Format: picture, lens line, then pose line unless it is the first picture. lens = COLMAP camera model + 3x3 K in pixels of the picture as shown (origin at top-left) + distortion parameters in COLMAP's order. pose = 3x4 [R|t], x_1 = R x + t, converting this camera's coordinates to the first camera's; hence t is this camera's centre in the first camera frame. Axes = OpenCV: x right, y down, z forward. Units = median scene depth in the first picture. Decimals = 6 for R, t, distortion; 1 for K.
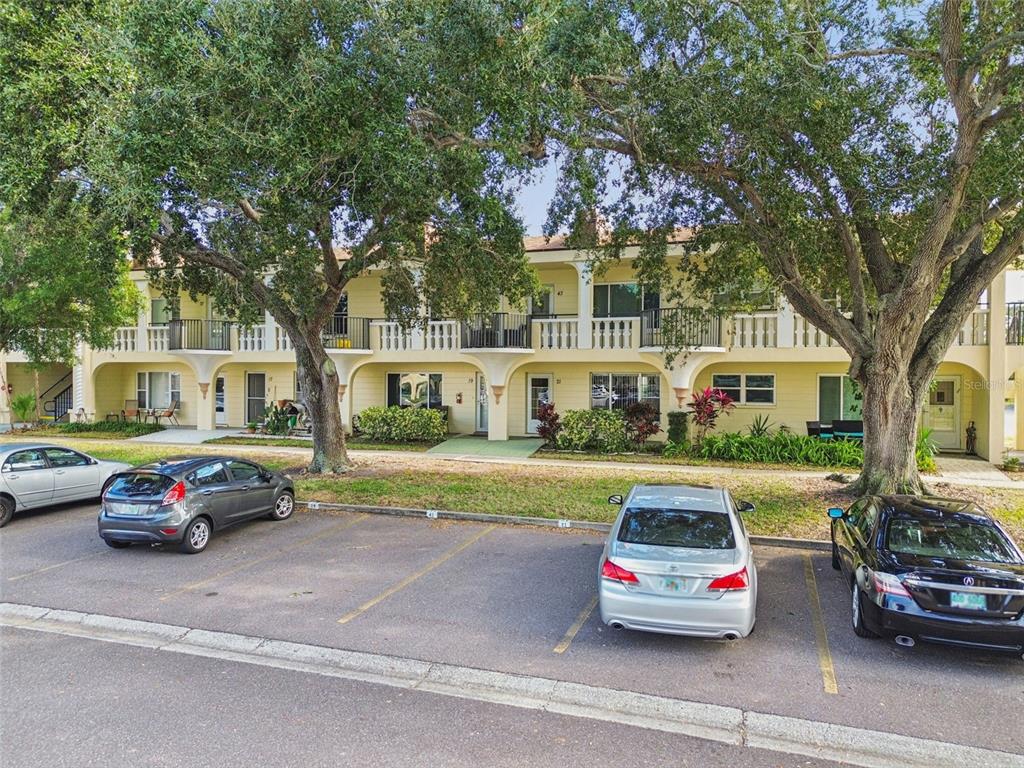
lens RADIAL K [[693.5, 0, 522.8], [0, 693.5, 381.3], [0, 0, 1]] dist [0.059718, -0.034675]
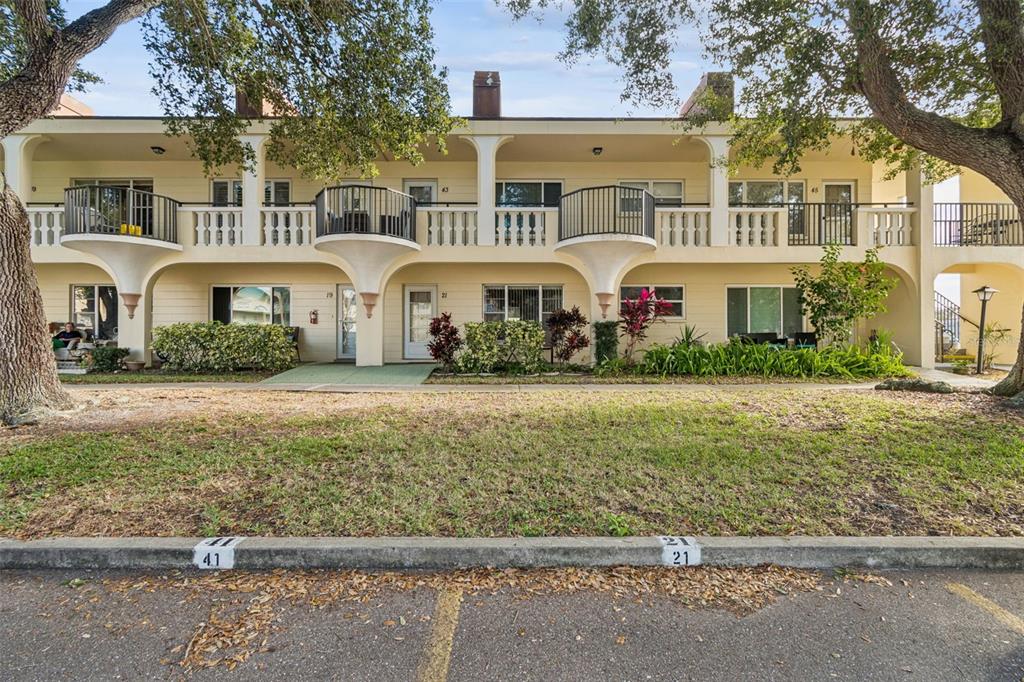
lens RADIAL K [[439.5, 0, 508.7], [0, 439.5, 340.6], [0, 0, 1]] dist [-0.002475, -0.000085]
pose [[0.947210, -0.004169, 0.320588, -0.058180], [0.008556, 0.999888, -0.012277, 0.082747], [-0.320501, 0.014371, 0.947139, 0.630784]]
